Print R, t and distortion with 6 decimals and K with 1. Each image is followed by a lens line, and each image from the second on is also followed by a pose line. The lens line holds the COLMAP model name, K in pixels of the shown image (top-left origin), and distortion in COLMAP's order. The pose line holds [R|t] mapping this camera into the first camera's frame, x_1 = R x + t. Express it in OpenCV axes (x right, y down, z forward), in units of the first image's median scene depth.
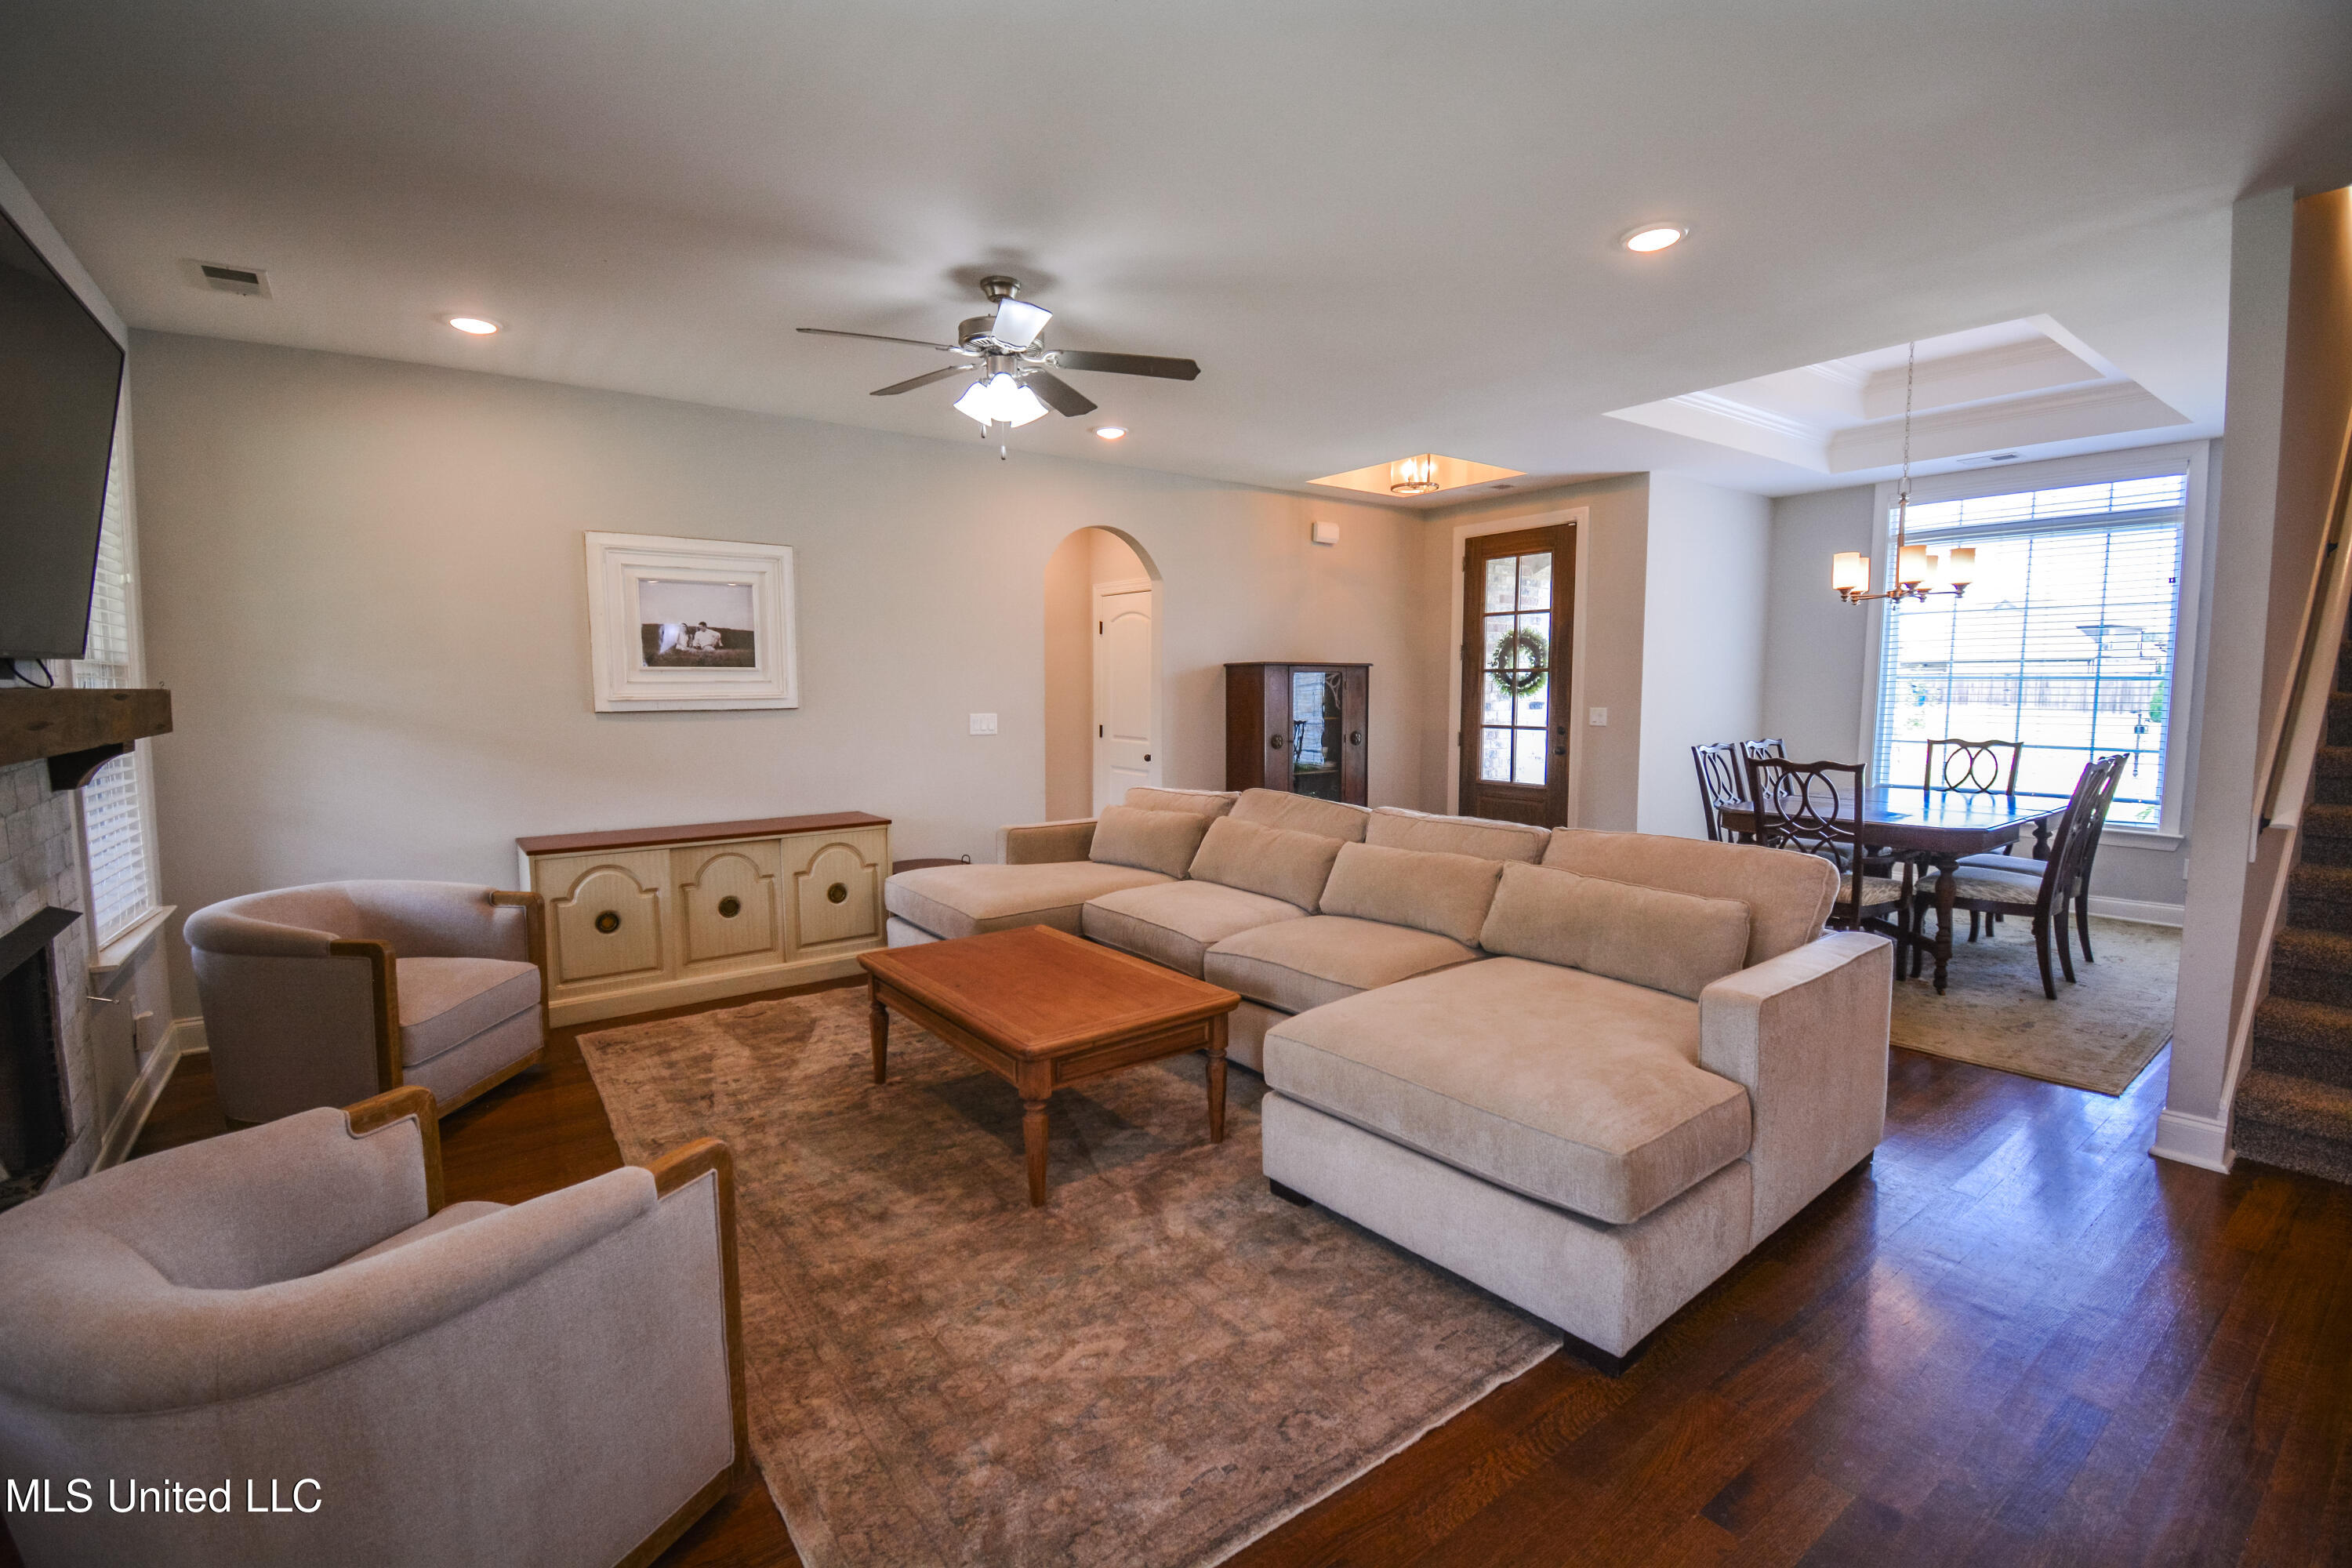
lens RADIAL K [[1047.8, 0, 1172.7], [0, 1047.8, 783.8], [0, 0, 1]] dist [0.005323, -0.016029]
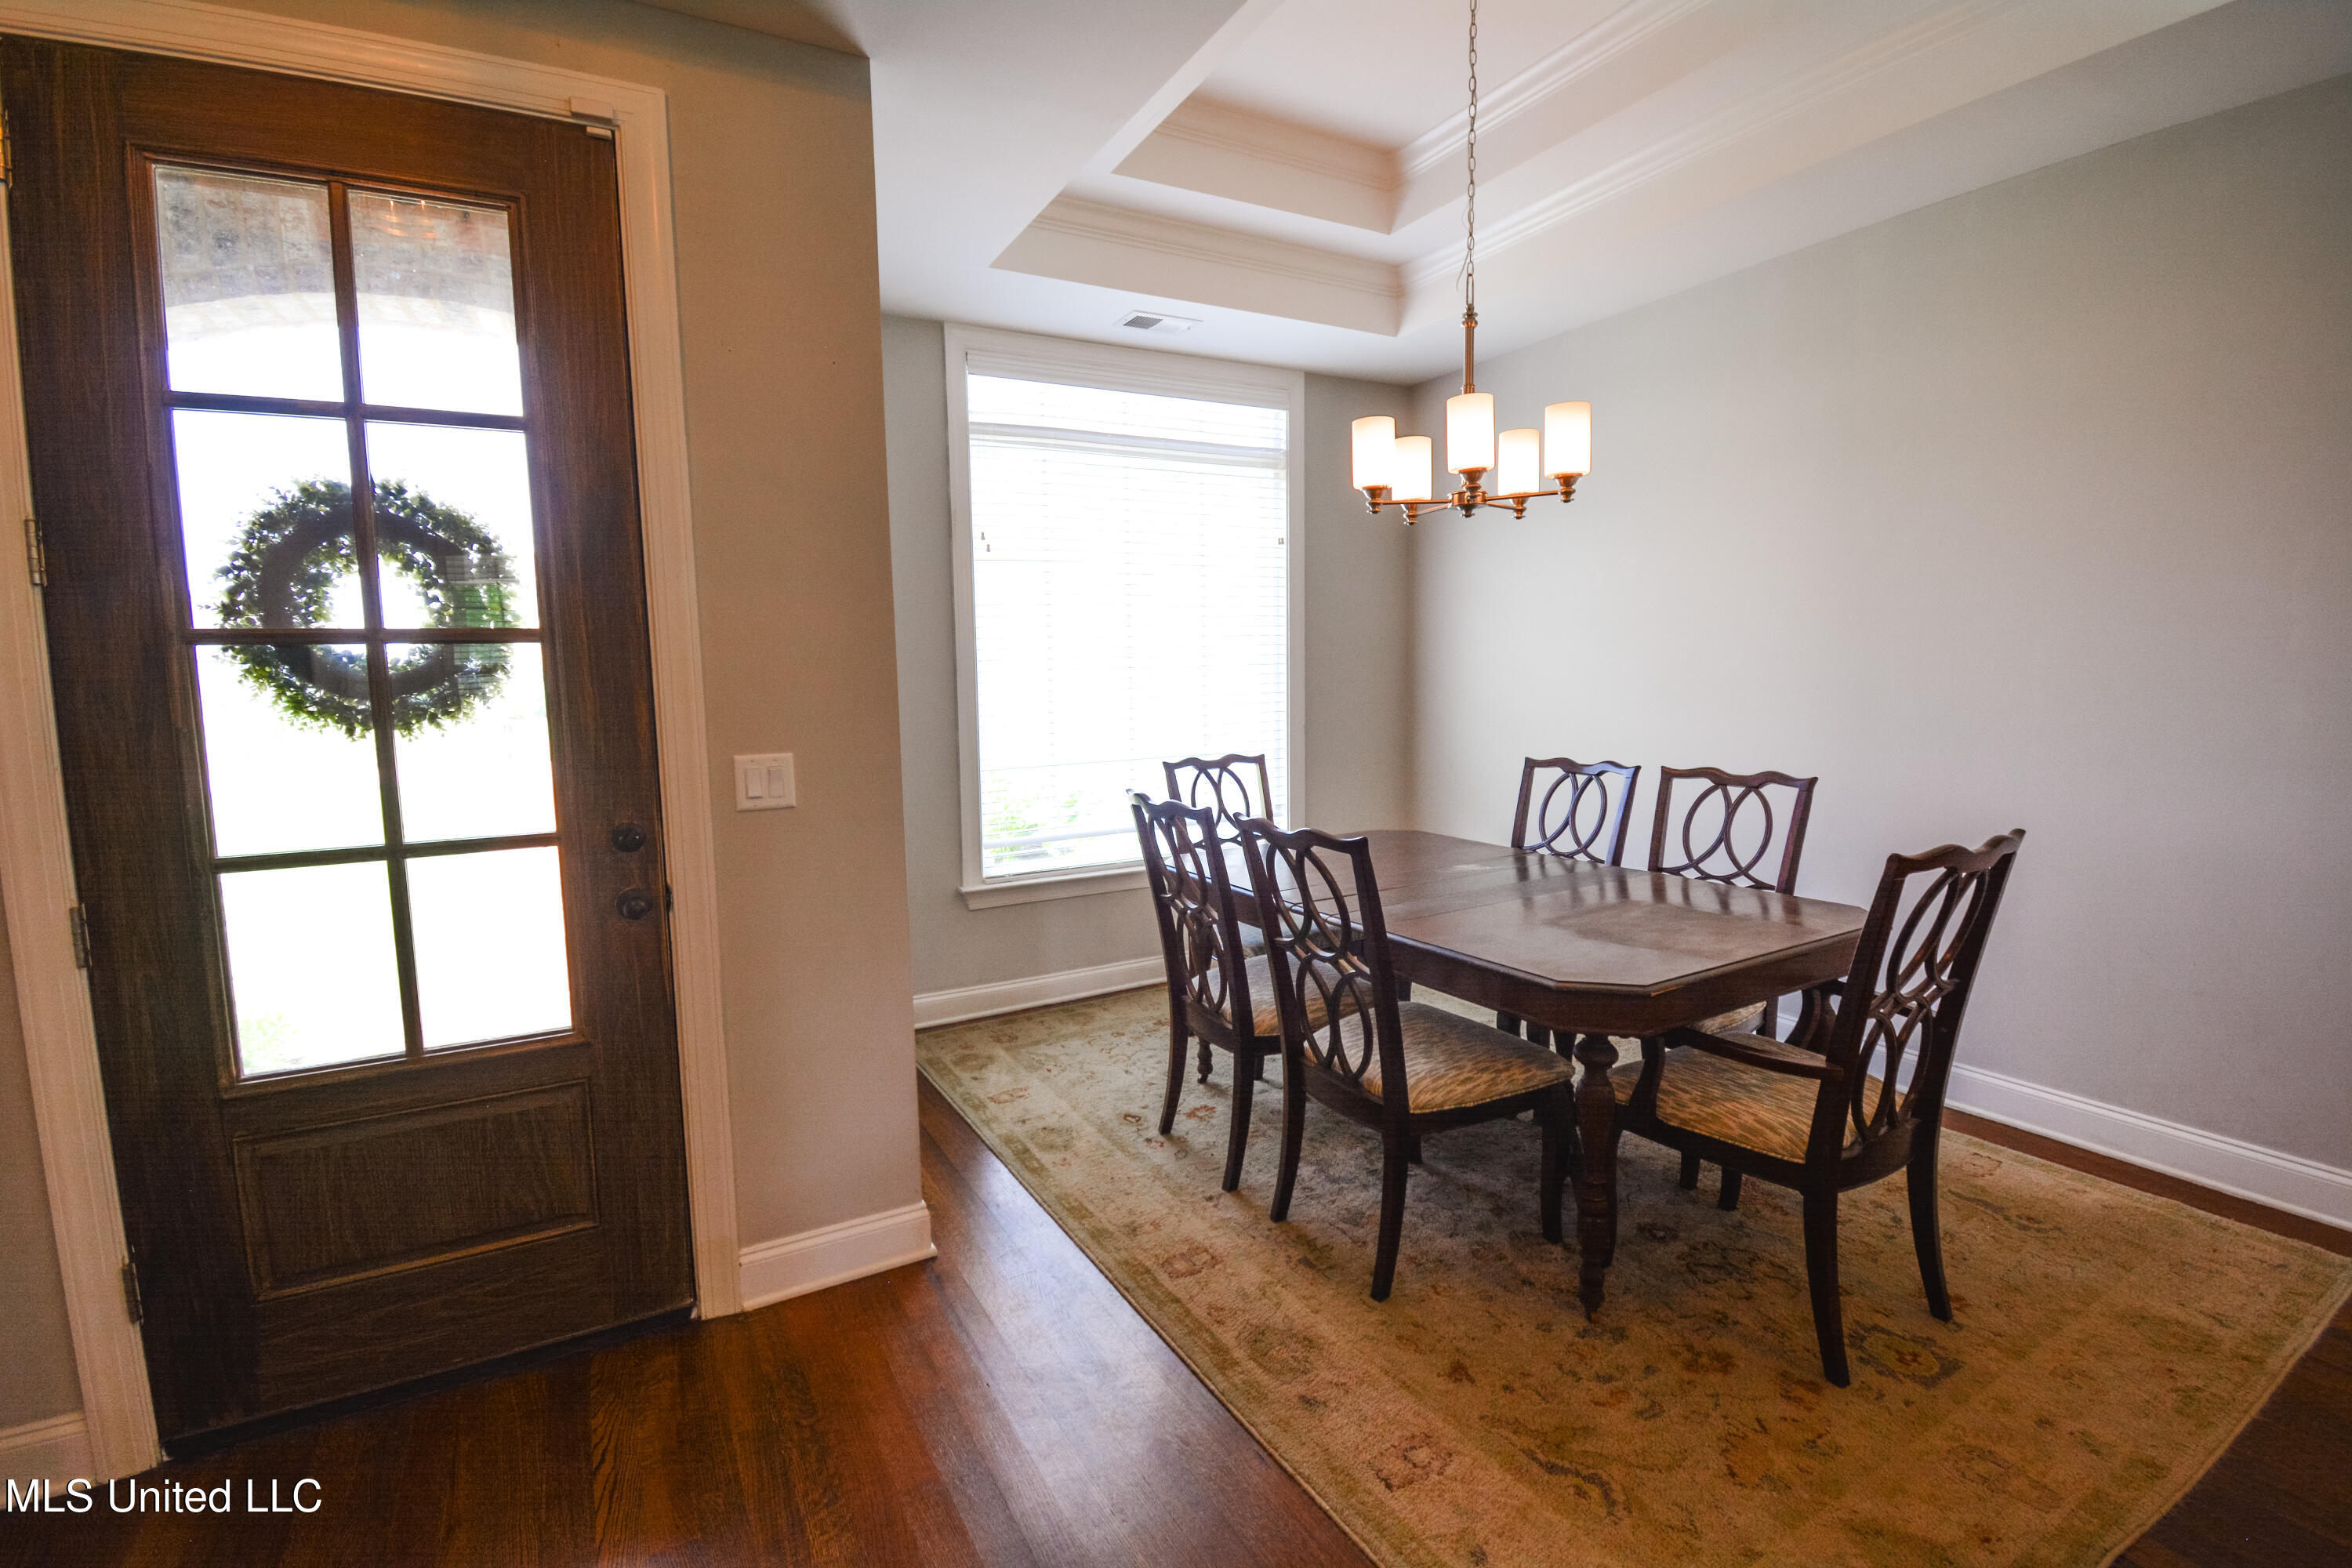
lens RADIAL K [[1047.8, 0, 1184.5], [0, 1047.8, 767.4], [0, 0, 1]] dist [0.005323, -0.016029]
pose [[0.120193, -0.106046, 0.987070, 0.111106], [0.092642, 0.991138, 0.095202, -0.100165], [-0.988418, 0.080002, 0.128952, 0.942132]]
